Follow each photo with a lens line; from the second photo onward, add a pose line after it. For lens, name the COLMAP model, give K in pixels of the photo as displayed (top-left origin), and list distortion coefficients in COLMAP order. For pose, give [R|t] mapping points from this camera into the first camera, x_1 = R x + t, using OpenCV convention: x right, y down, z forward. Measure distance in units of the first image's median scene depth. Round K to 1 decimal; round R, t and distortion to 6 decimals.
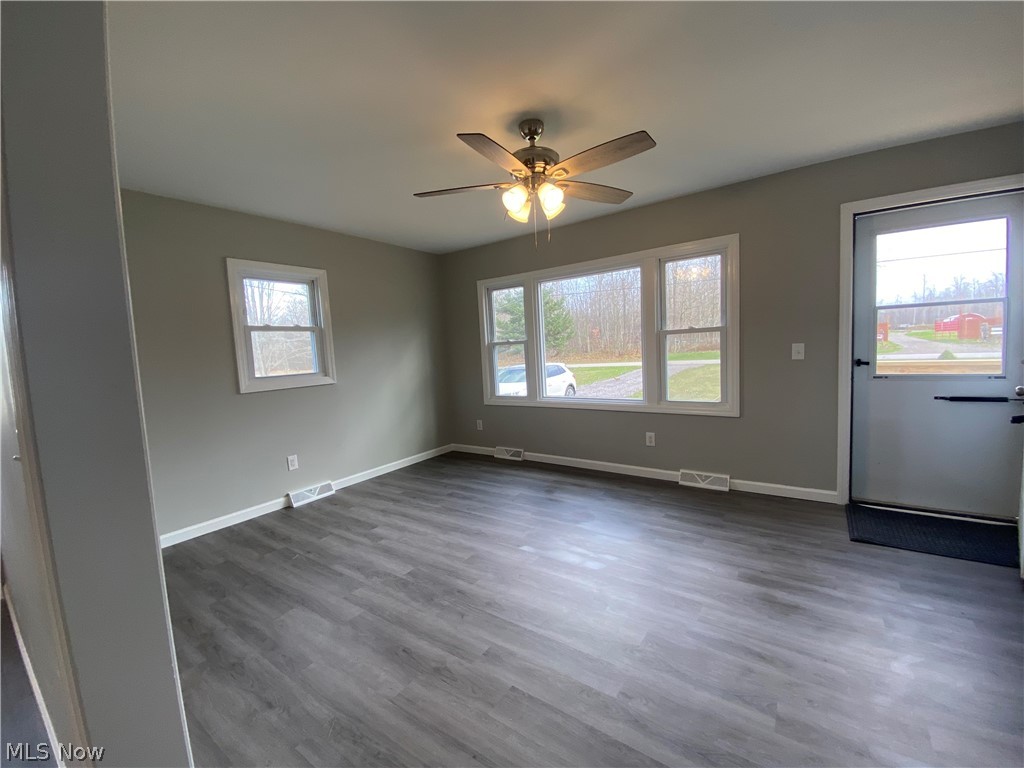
lens RADIAL K [[415.4, 0, 510.9], [0, 415.4, 383.1], [0, 0, 1]] dist [0.059642, -0.049292]
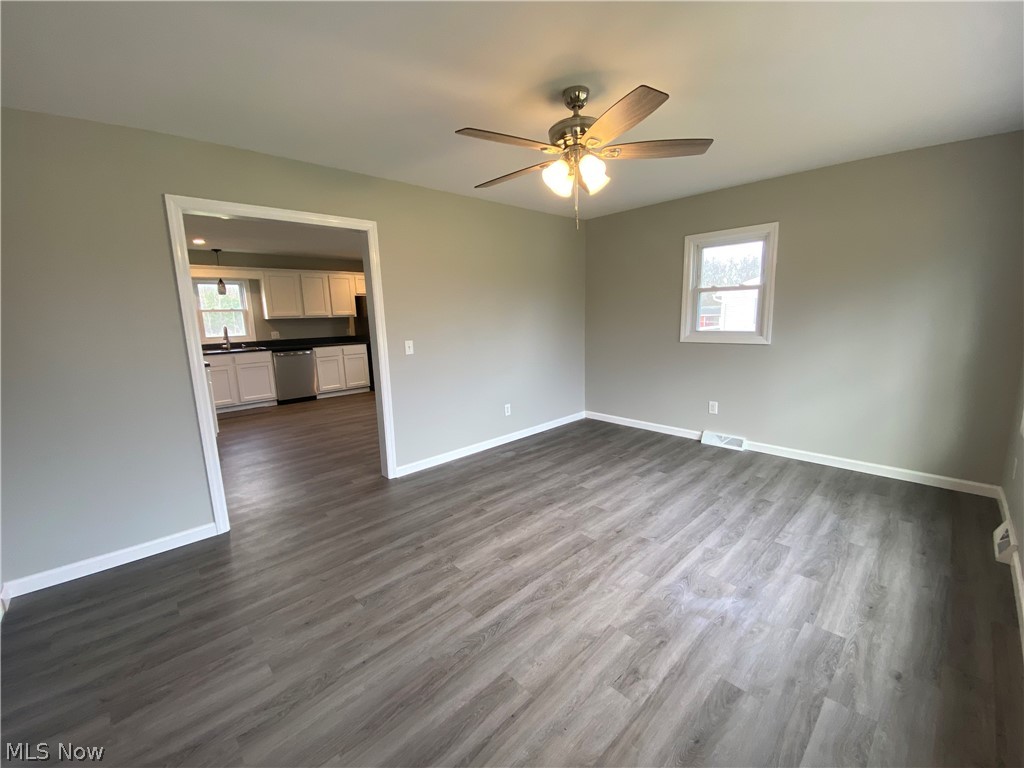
lens RADIAL K [[415.4, 0, 510.9], [0, 415.4, 383.1], [0, 0, 1]] dist [0.059642, -0.049292]
pose [[-0.196160, 0.217624, -0.956118, 0.839532], [-0.045999, 0.971946, 0.230664, -0.144329], [0.979492, 0.089227, -0.180646, 0.817390]]
